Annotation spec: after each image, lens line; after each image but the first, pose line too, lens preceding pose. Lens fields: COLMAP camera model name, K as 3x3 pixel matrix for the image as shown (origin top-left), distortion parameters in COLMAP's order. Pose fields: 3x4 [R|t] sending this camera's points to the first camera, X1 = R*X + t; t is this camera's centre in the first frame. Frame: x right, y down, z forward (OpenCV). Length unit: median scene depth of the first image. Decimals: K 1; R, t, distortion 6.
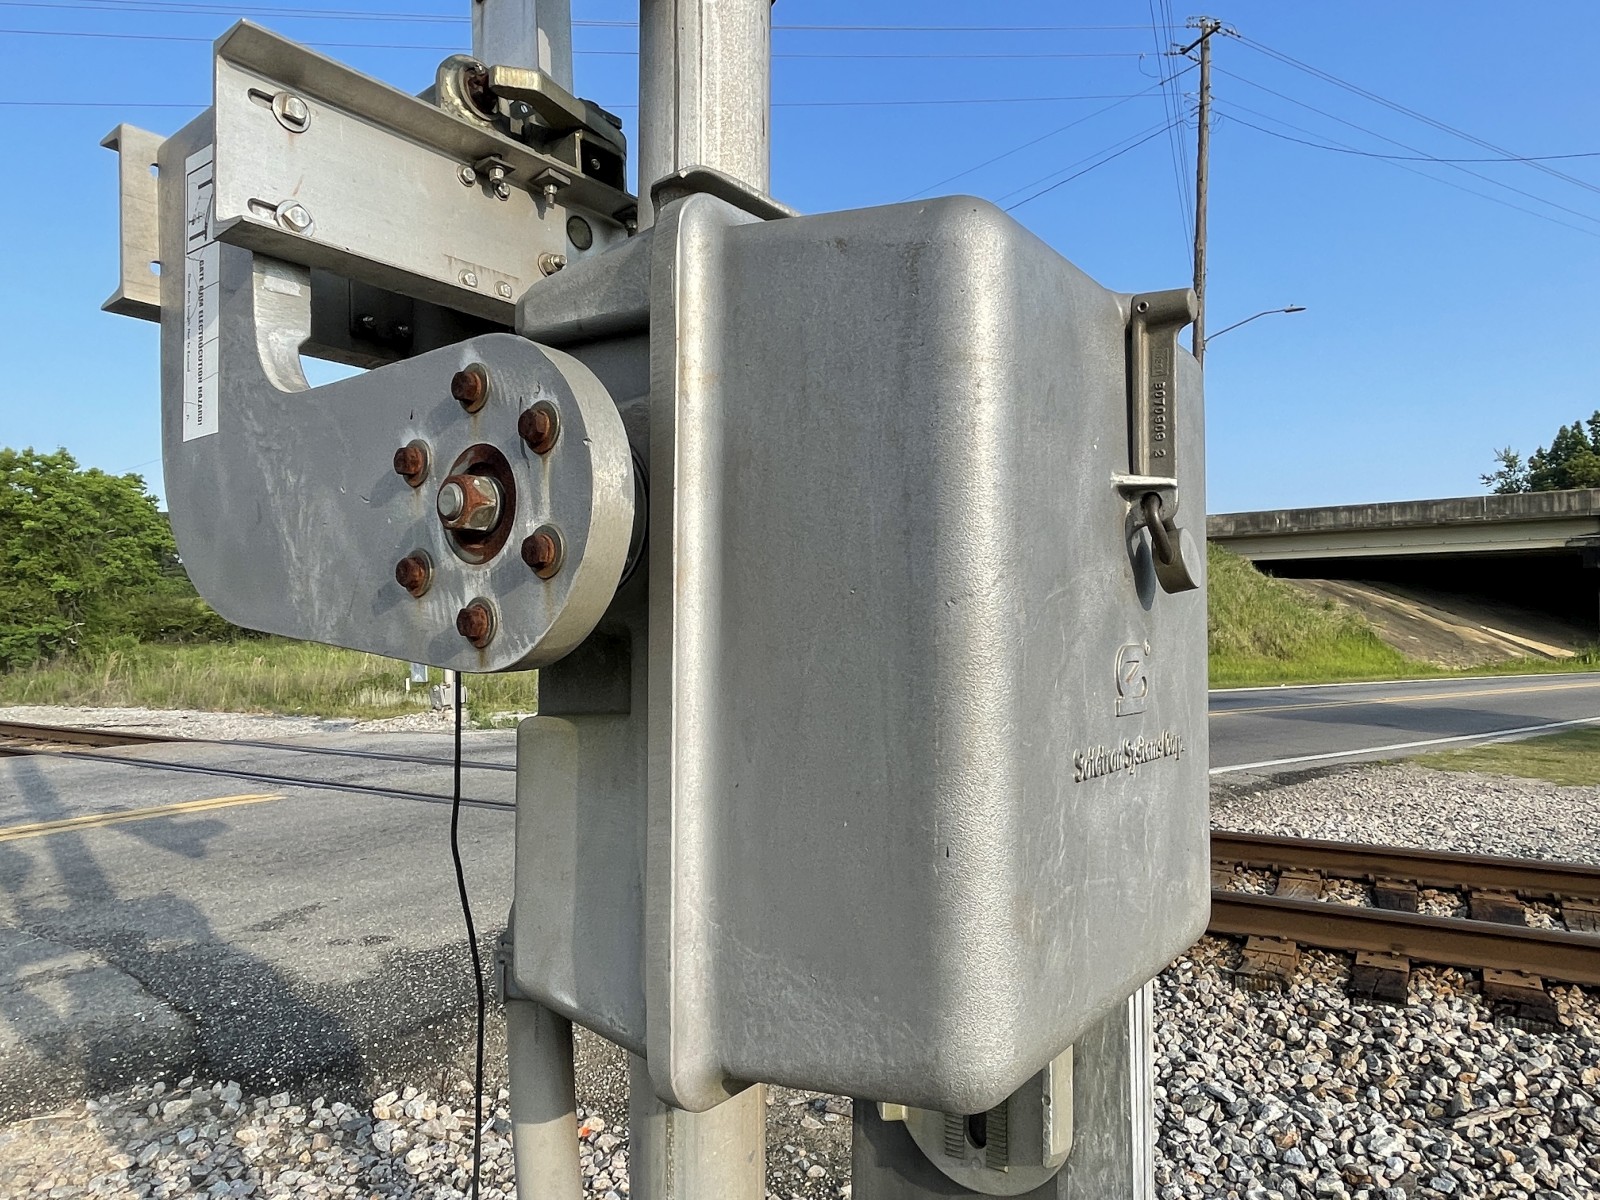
lens RADIAL K [[1033.6, 0, 800.2], [0, 1033.6, 604.0], [0, 0, 1]] dist [0.000550, -0.000116]
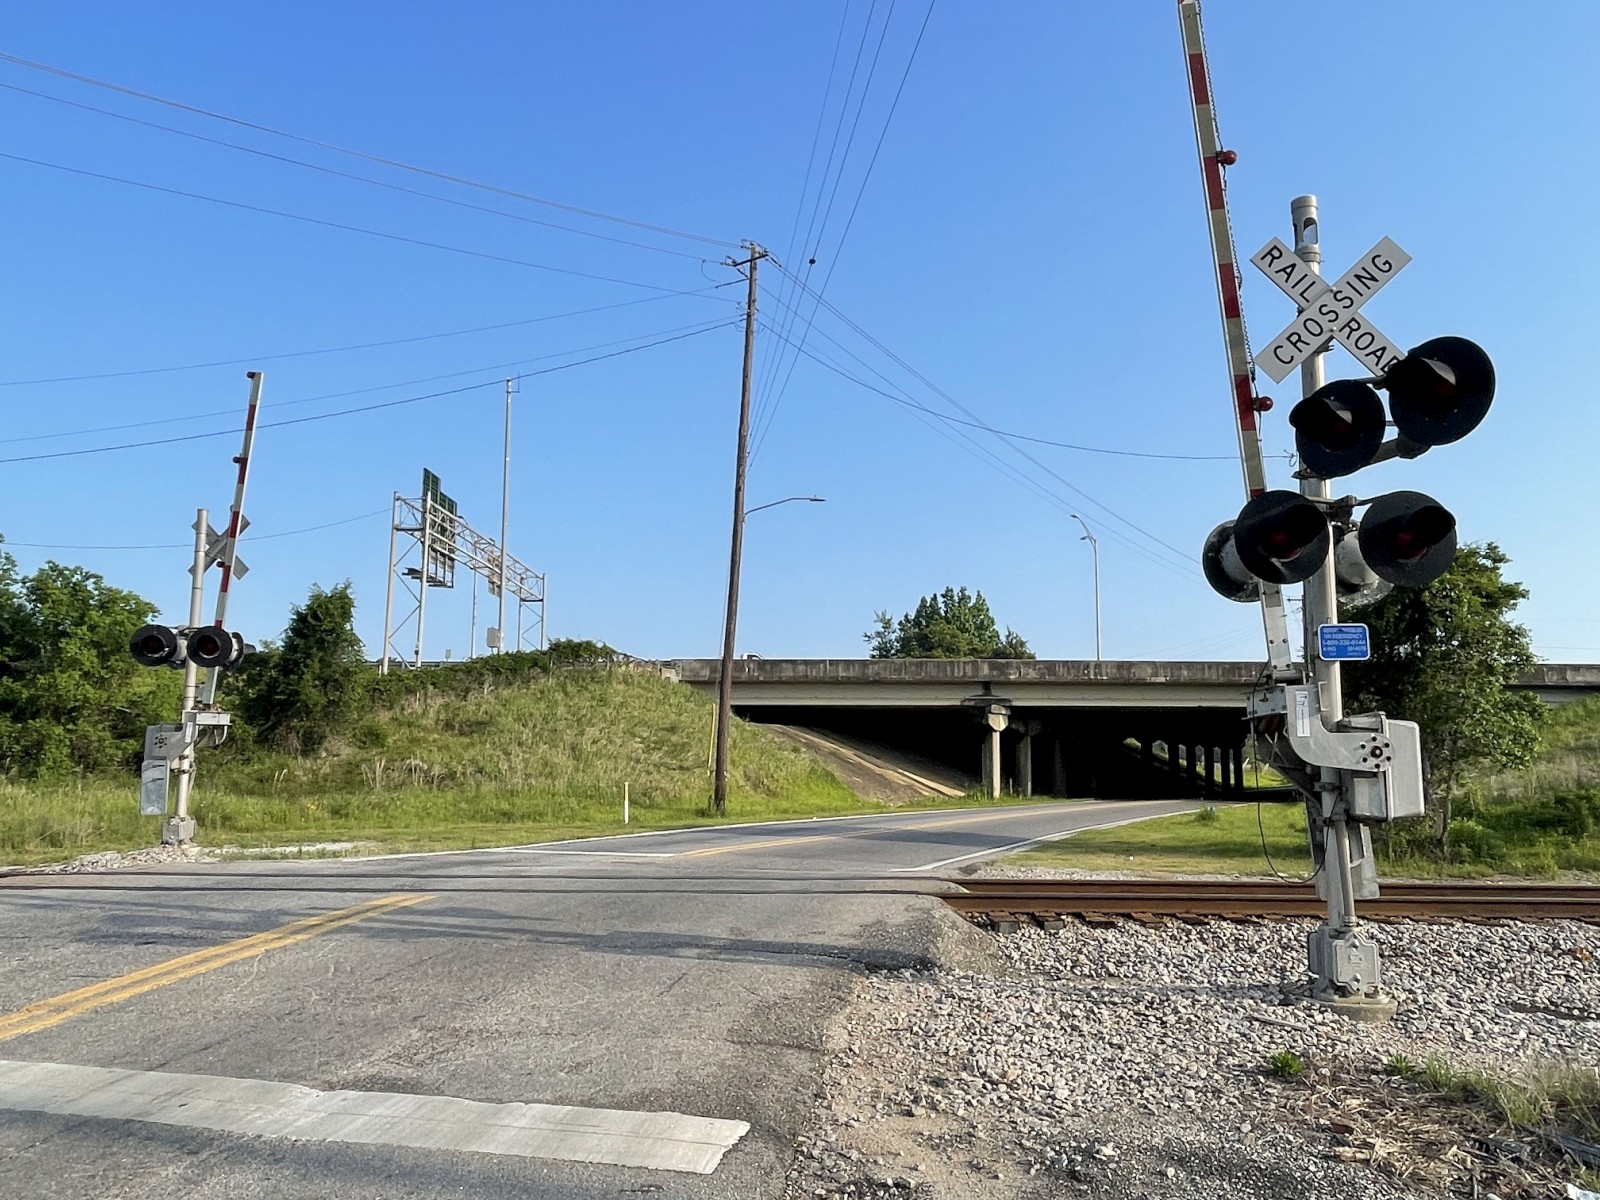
lens RADIAL K [[1176.4, 0, 808.3], [0, 1176.4, 606.1], [0, 0, 1]] dist [0.003245, -0.008603]
pose [[0.841784, 0.086669, 0.532811, -0.168005], [-0.026437, 0.992462, -0.119669, -0.000078], [-0.539166, 0.086650, 0.837730, -0.083792]]
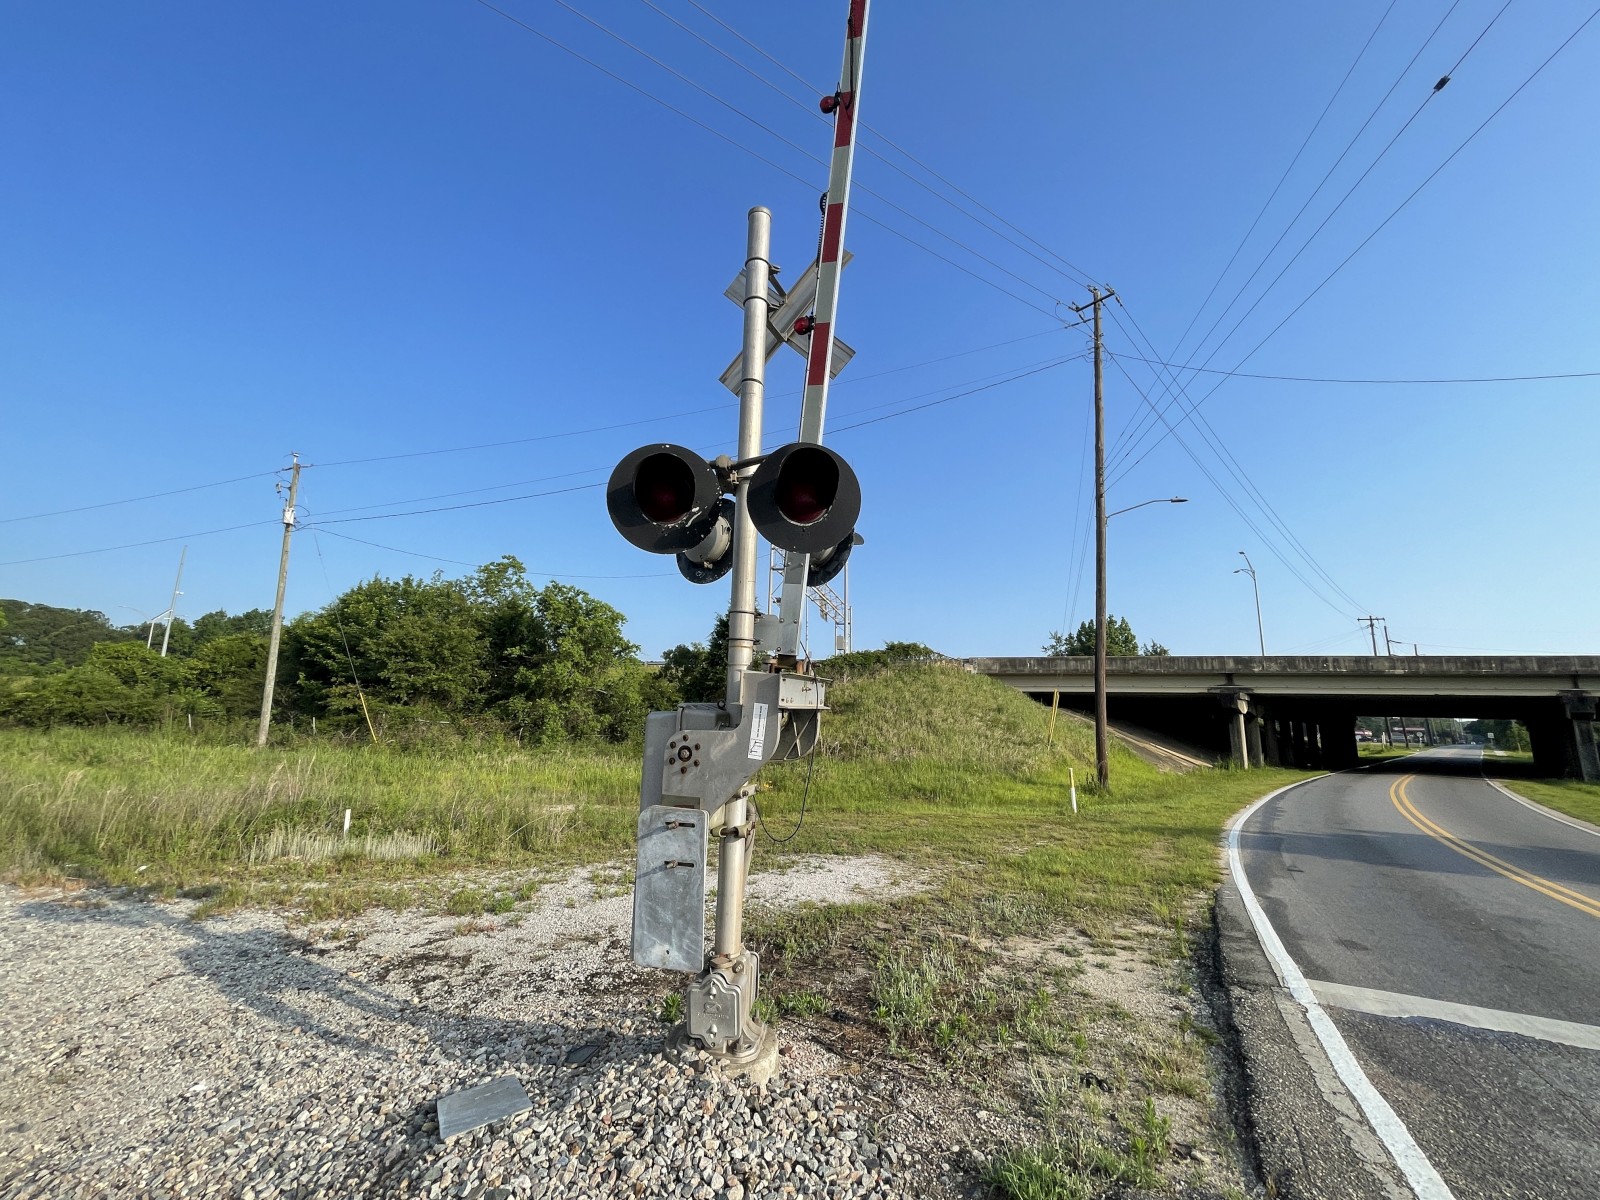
lens RADIAL K [[648.7, 0, 804.7], [0, 648.7, 602.8], [0, 0, 1]] dist [-0.001542, 0.000229]
pose [[0.941085, 0.092707, 0.325216, -0.150212], [-0.039189, 0.985107, -0.167415, -0.002212], [-0.335893, 0.144807, 0.930702, 0.287599]]
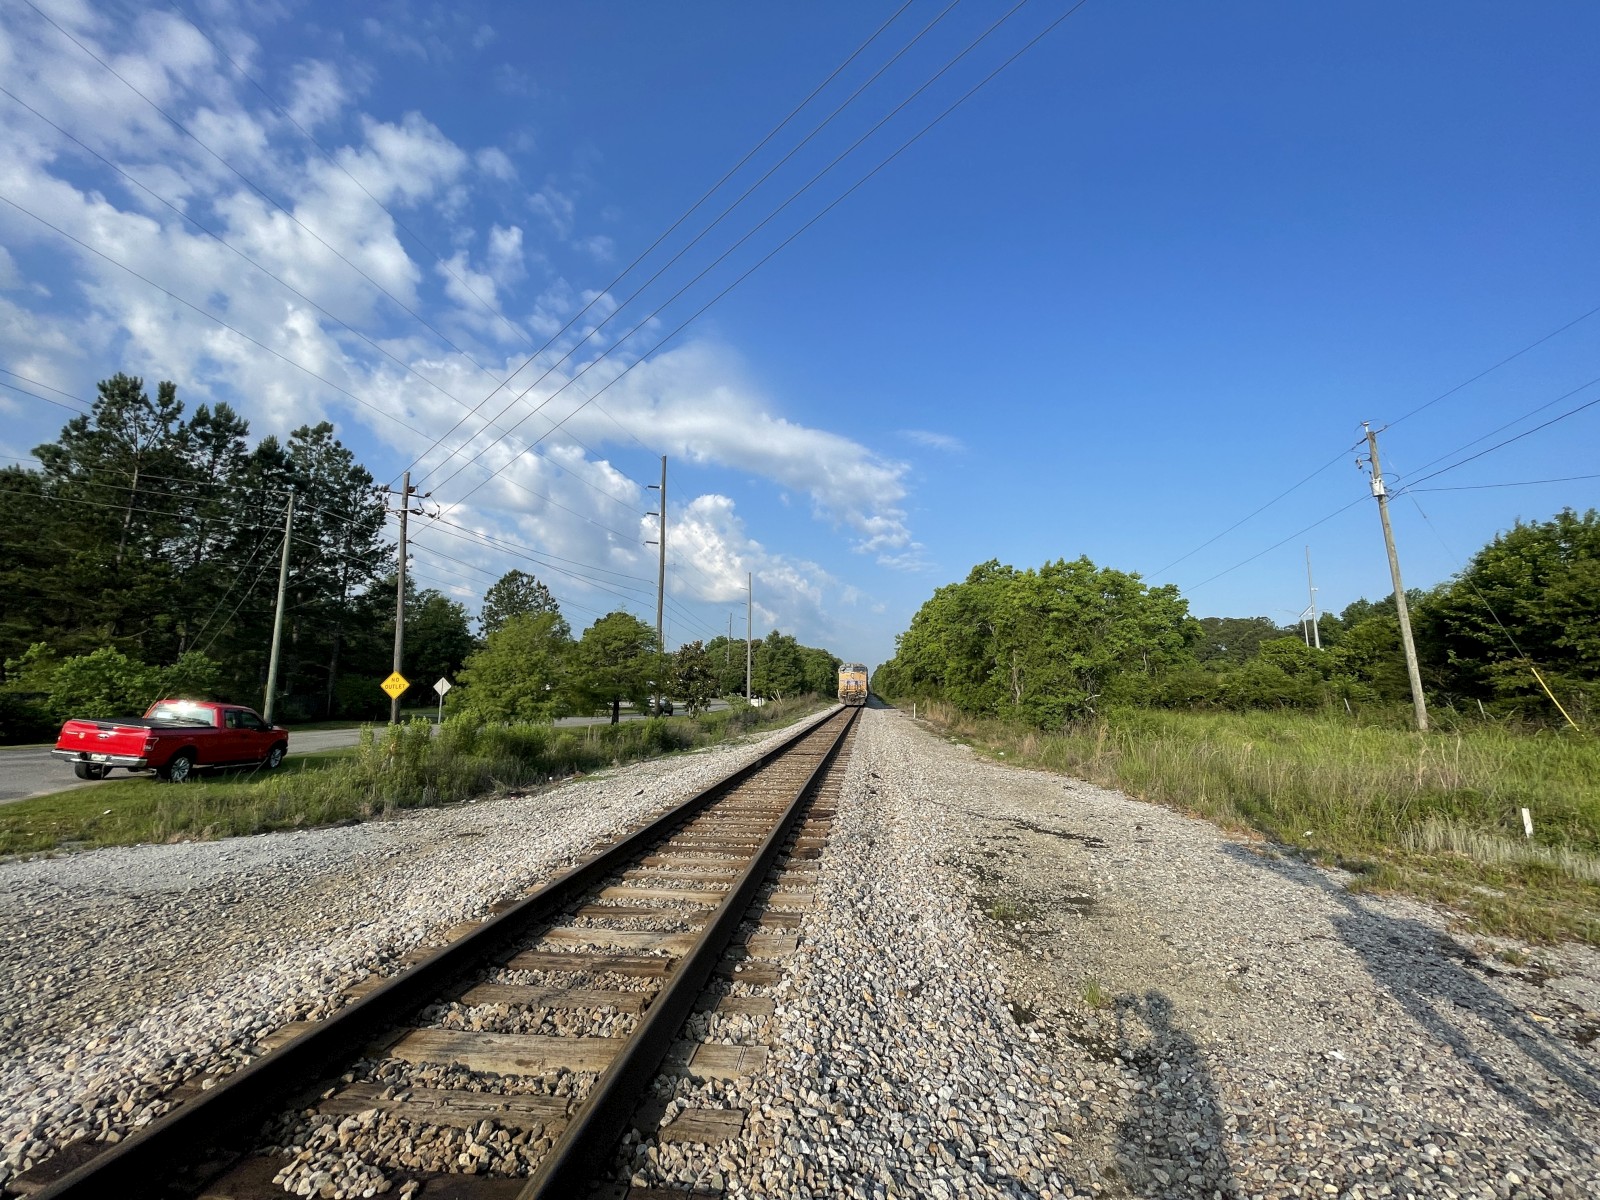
lens RADIAL K [[648.7, 0, 804.7], [0, 648.7, 602.8], [0, 0, 1]] dist [-0.001542, 0.000229]
pose [[0.438703, -0.113414, -0.891446, -0.138769], [0.009684, 0.992543, -0.121511, 0.000714], [0.898580, 0.044675, 0.436530, 0.302198]]
